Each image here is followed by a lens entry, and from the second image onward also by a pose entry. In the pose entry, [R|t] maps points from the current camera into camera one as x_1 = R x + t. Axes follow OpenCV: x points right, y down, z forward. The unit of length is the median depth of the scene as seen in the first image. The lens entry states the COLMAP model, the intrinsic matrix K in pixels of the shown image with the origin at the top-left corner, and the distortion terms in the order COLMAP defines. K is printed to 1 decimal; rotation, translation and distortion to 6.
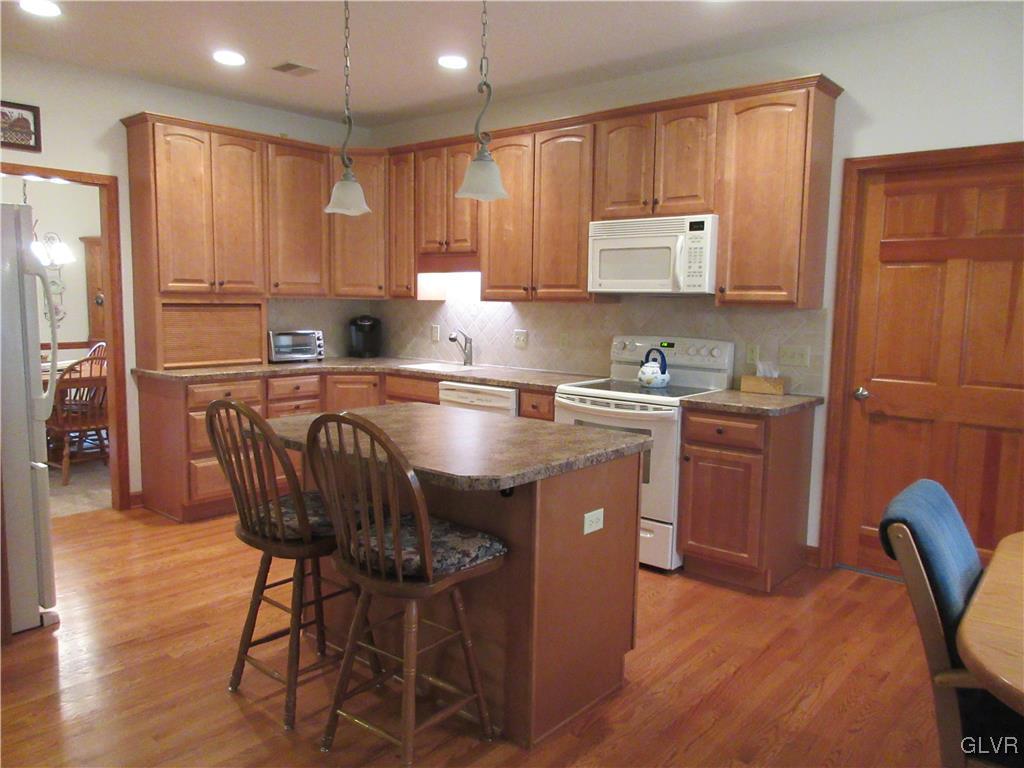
lens RADIAL K [[760.5, 0, 507.4], [0, 760.5, 389.2], [0, 0, 1]] dist [-0.002348, 0.021369]
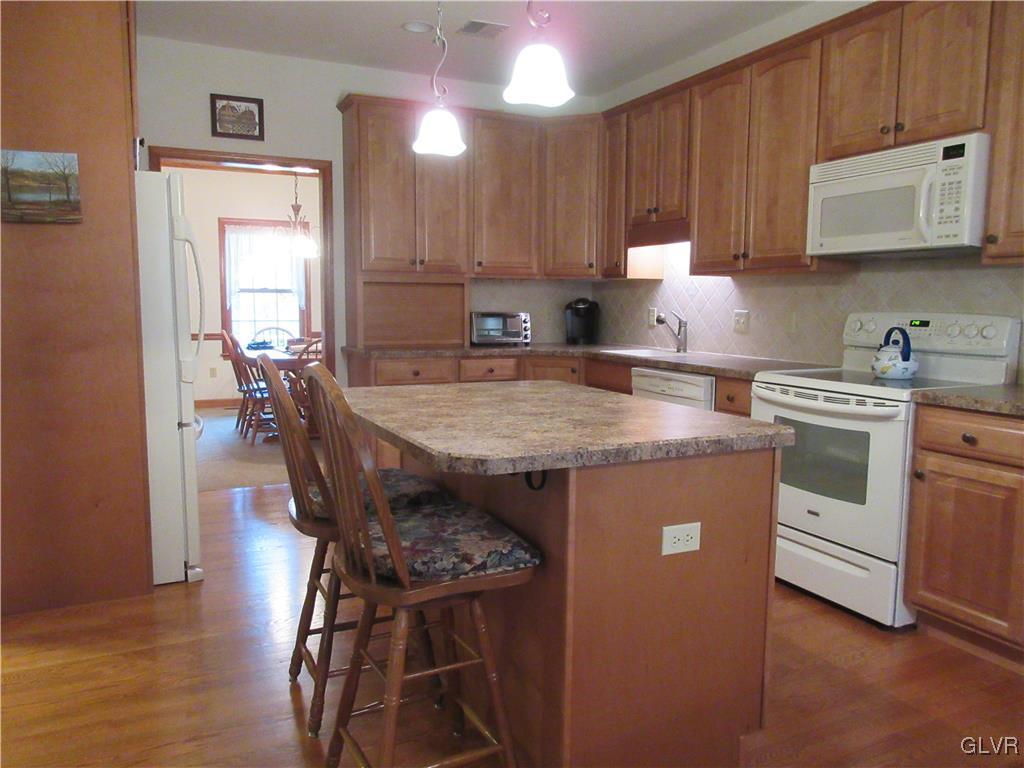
lens RADIAL K [[760.5, 0, 513.1], [0, 760.5, 385.1], [0, 0, 1]] dist [-0.002348, 0.021369]
pose [[0.916762, 0.036192, -0.397790, 0.148281], [-0.042198, 0.999089, -0.006351, 0.024367], [0.397198, 0.022608, 0.917454, 0.166245]]
